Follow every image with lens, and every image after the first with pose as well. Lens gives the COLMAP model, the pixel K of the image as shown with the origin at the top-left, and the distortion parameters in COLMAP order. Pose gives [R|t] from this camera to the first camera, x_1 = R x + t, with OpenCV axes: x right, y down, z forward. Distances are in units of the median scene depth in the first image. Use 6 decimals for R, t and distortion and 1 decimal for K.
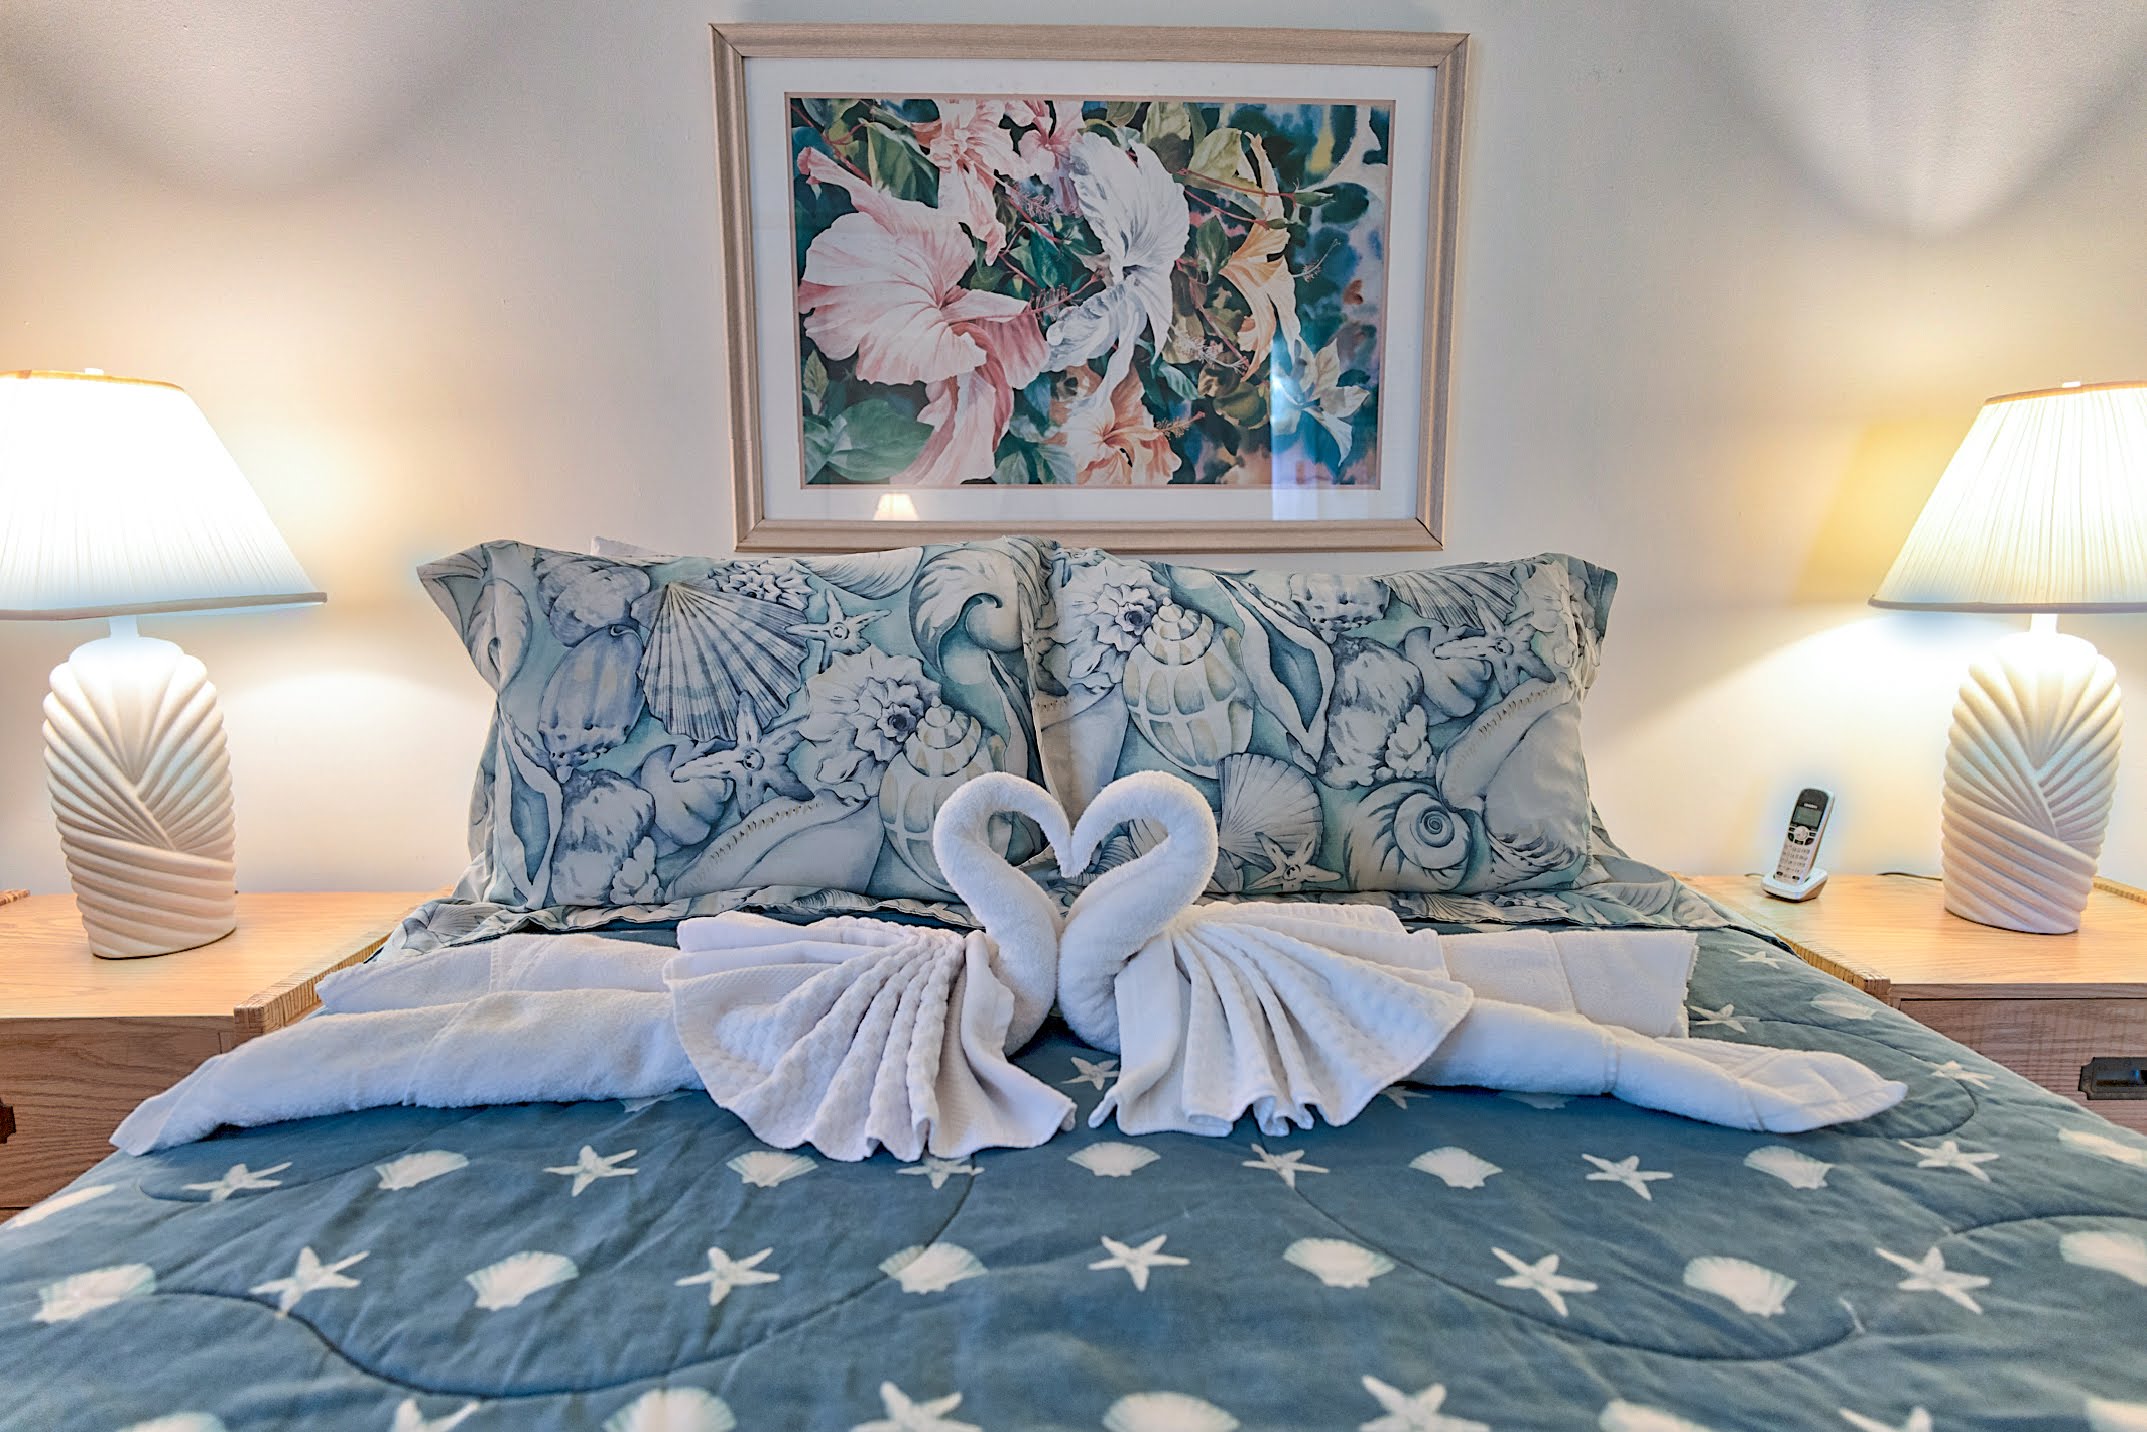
lens RADIAL K [[1092.9, 0, 1070.1], [0, 1092.9, 720.7], [0, 0, 1]] dist [-0.004272, 0.000262]
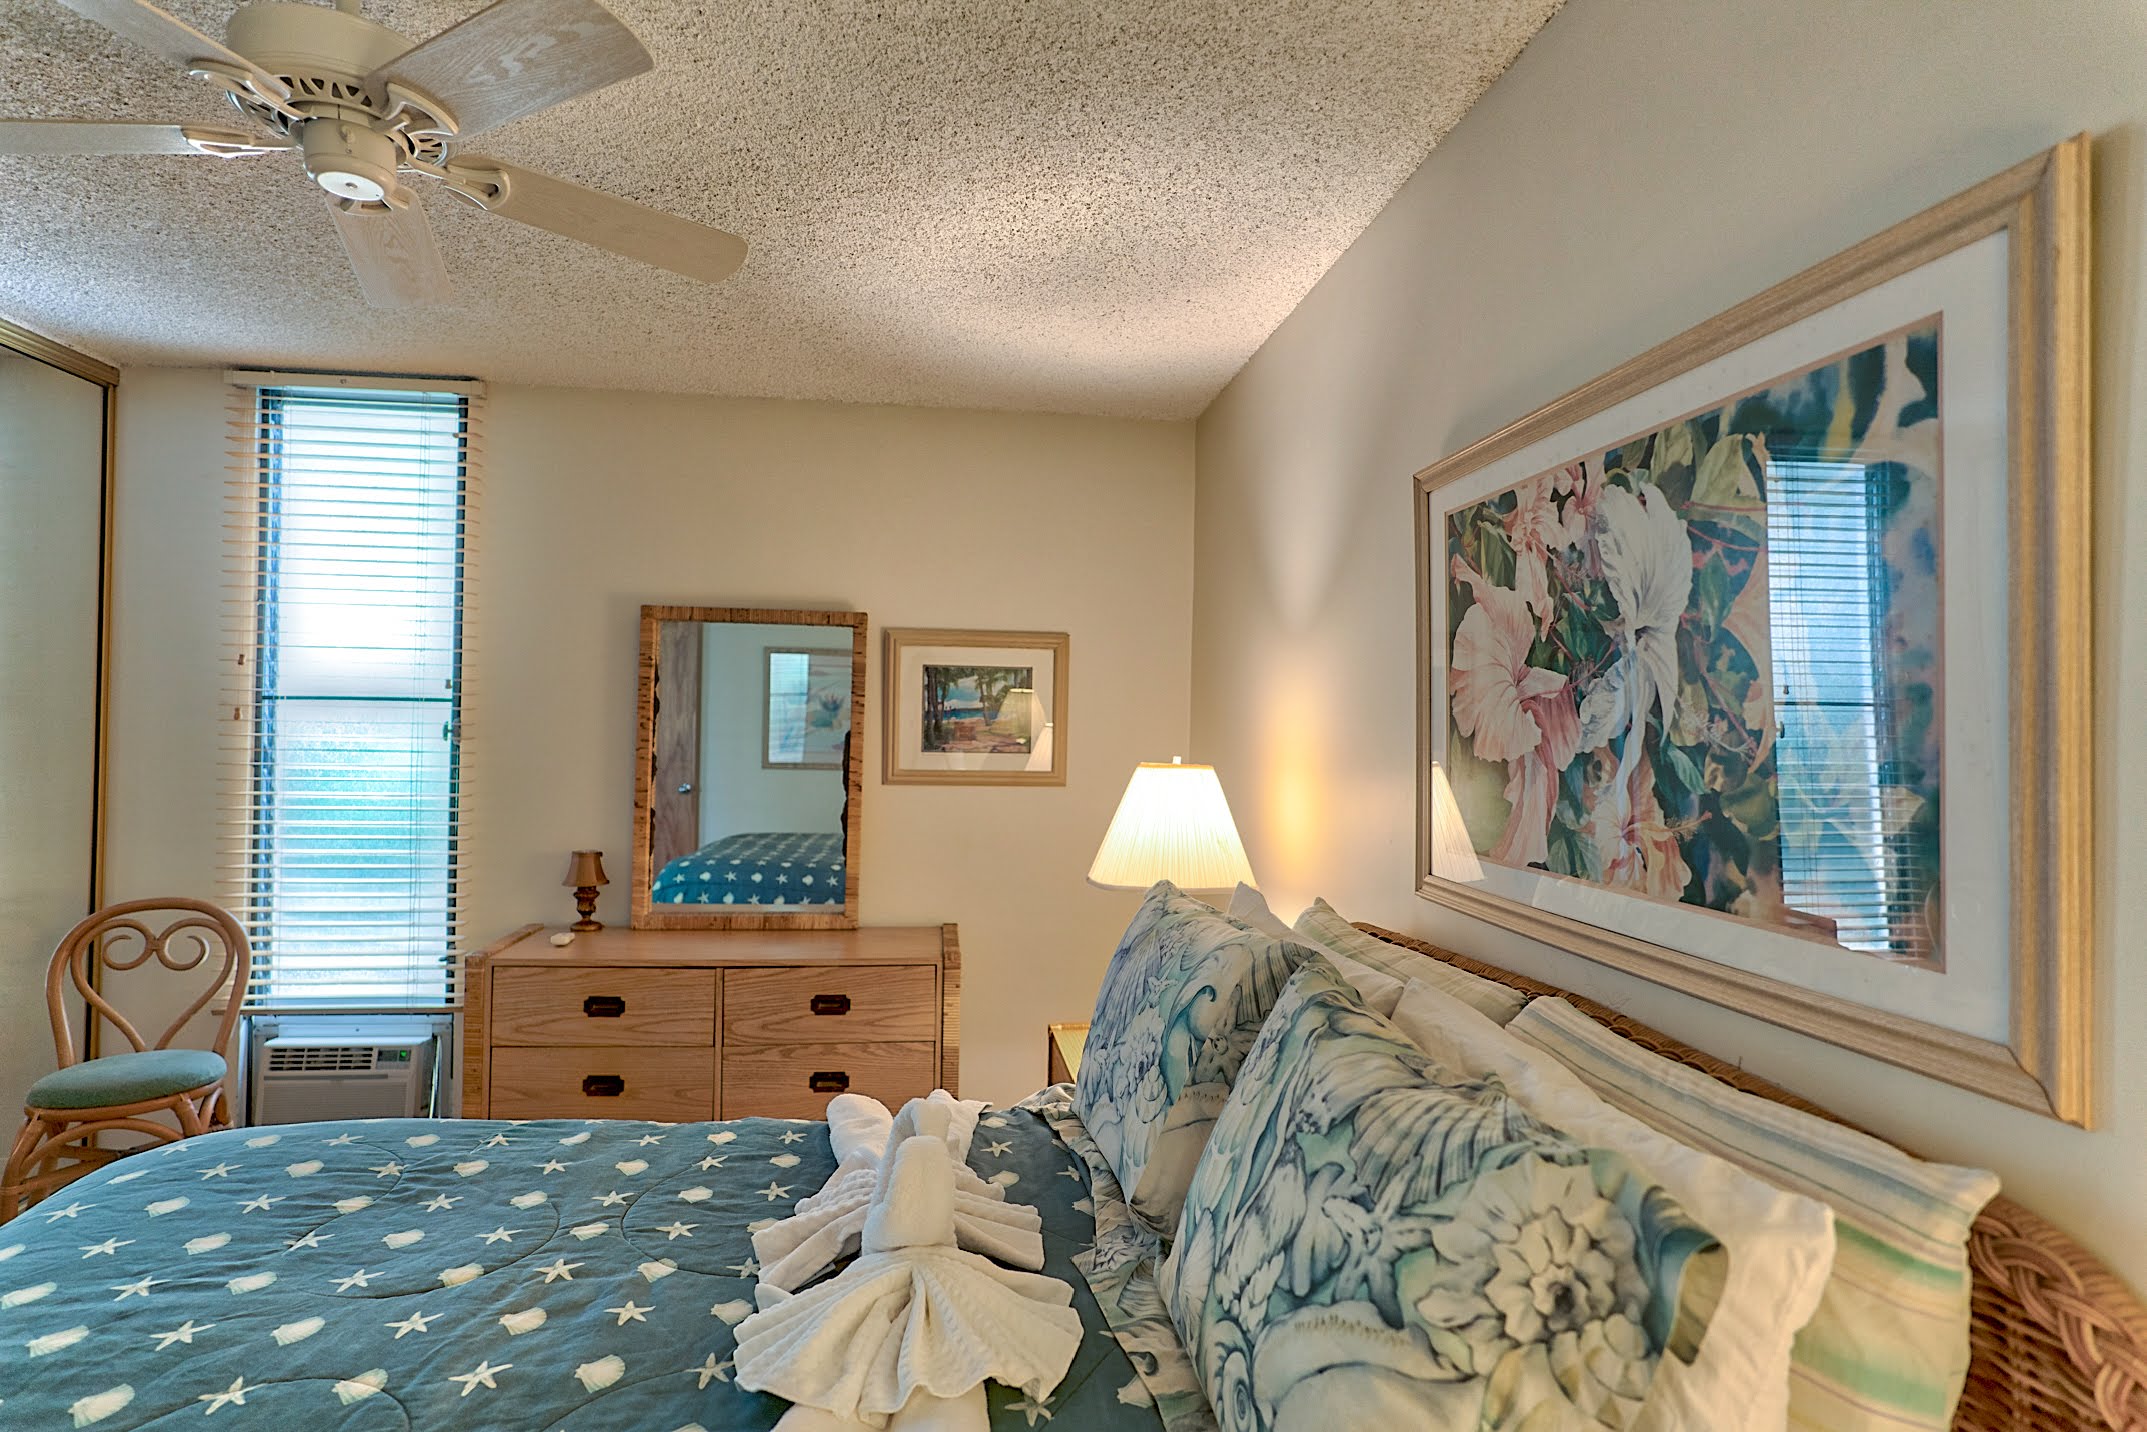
lens RADIAL K [[1092.9, 0, 1070.1], [0, 1092.9, 720.7], [0, 0, 1]] dist [-0.004272, 0.000262]
pose [[0.101208, -0.001784, -0.994864, 0.826794], [-0.163222, 0.986418, -0.018373, -0.270431], [0.981384, 0.164243, 0.099542, 0.527491]]
